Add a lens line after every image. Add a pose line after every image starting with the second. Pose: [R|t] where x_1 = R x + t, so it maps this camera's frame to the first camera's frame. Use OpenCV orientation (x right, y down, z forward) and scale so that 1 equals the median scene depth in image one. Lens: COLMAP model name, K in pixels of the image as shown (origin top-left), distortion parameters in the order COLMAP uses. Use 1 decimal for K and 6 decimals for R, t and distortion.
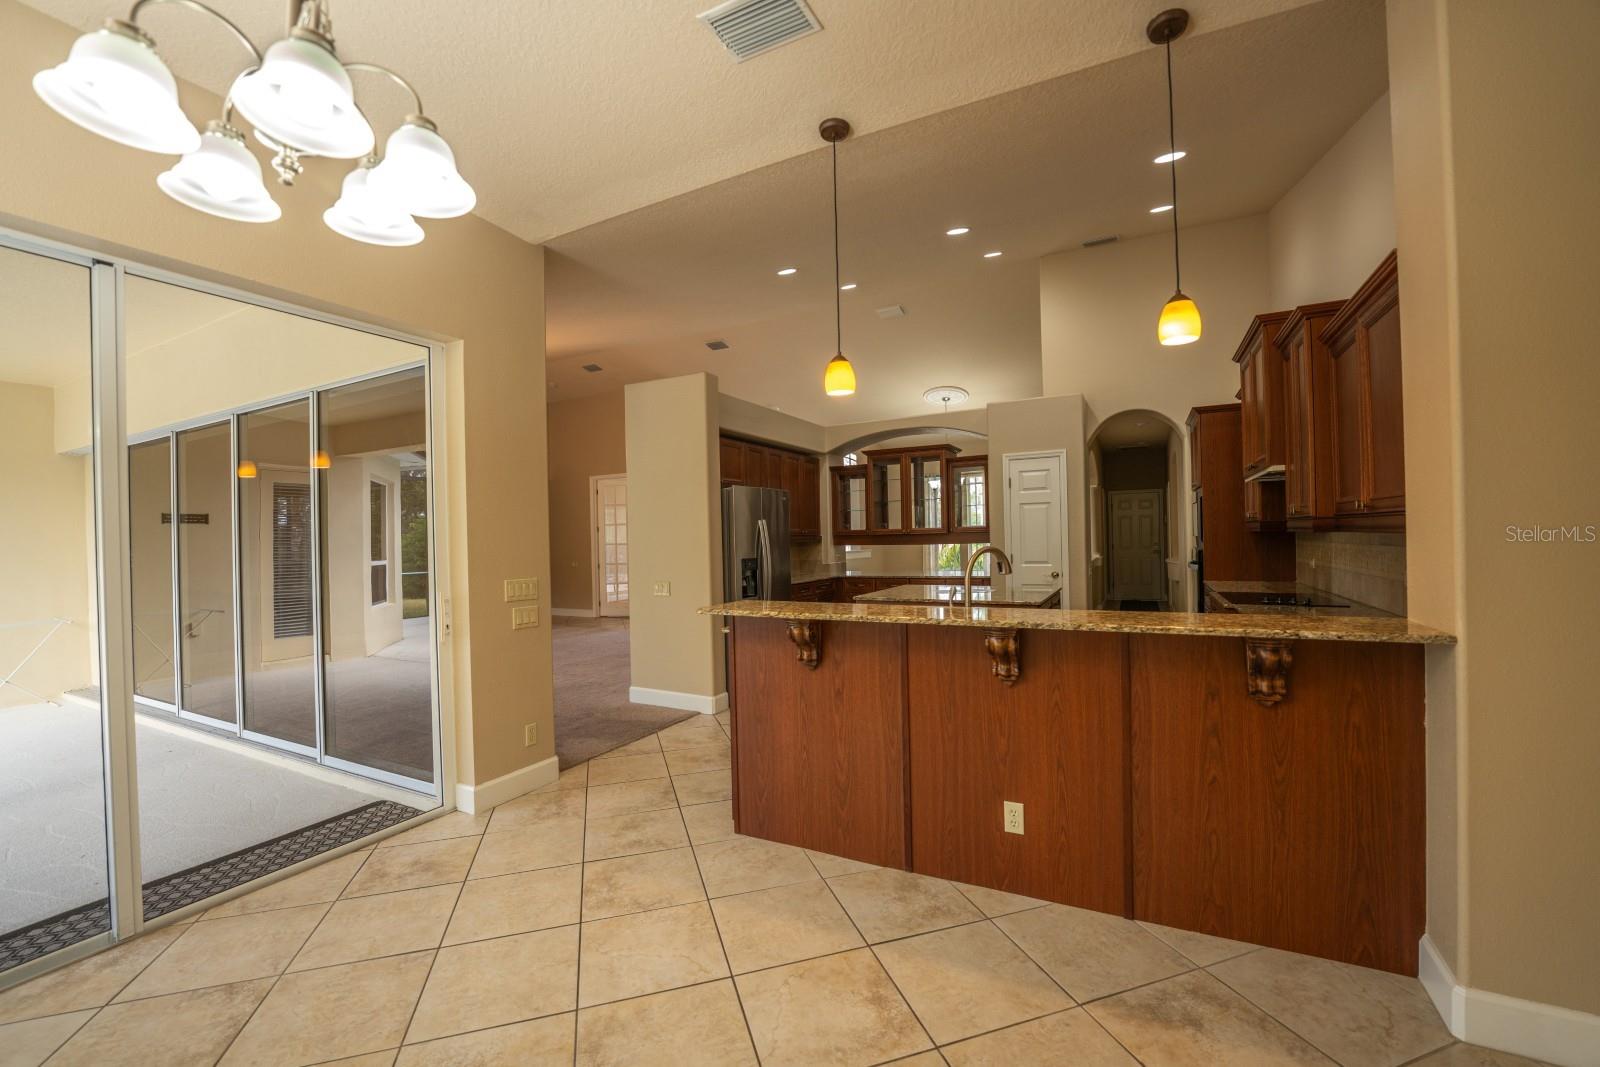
lens RADIAL K [[642.6, 0, 811.3], [0, 642.6, 533.2], [0, 0, 1]] dist [-0.023303, 0.000226]
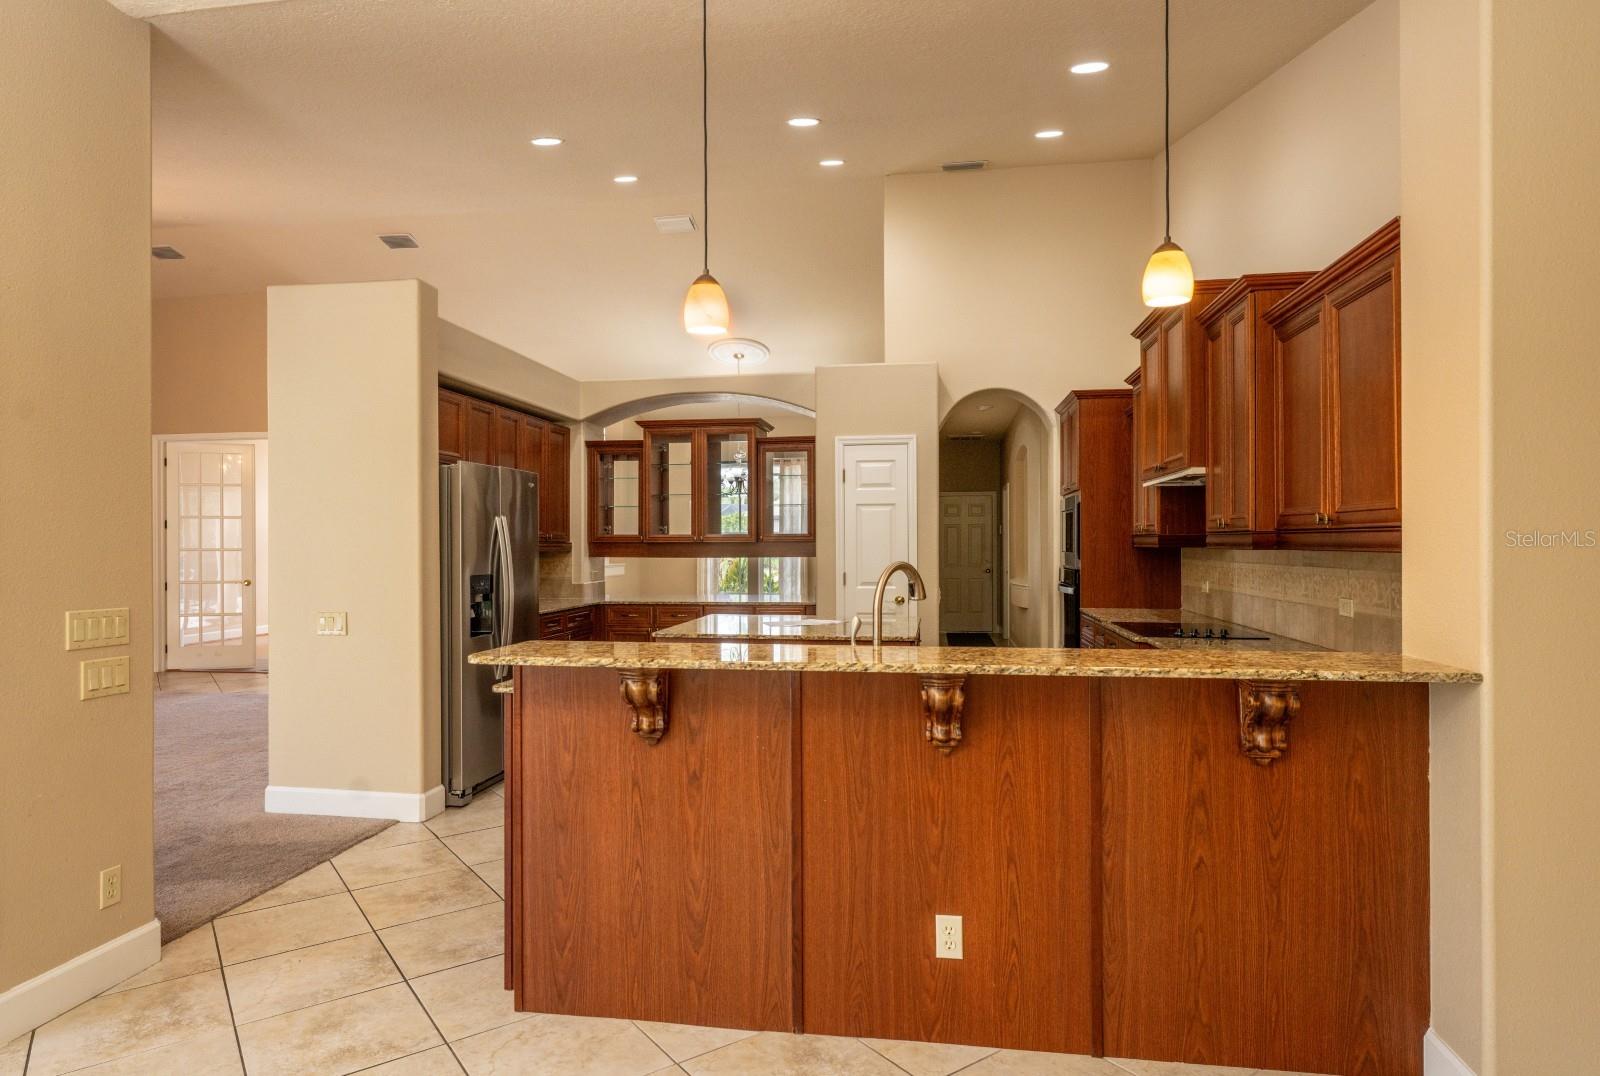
lens RADIAL K [[901.2, 0, 800.0], [0, 901.2, 538.0], [0, 0, 1]] dist [0.003181, -0.000094]
pose [[0.949394, 0.020928, 0.313389, -0.139010], [-0.019782, 0.999781, -0.006834, 0.003008], [-0.313464, 0.000289, 0.949600, 0.065230]]
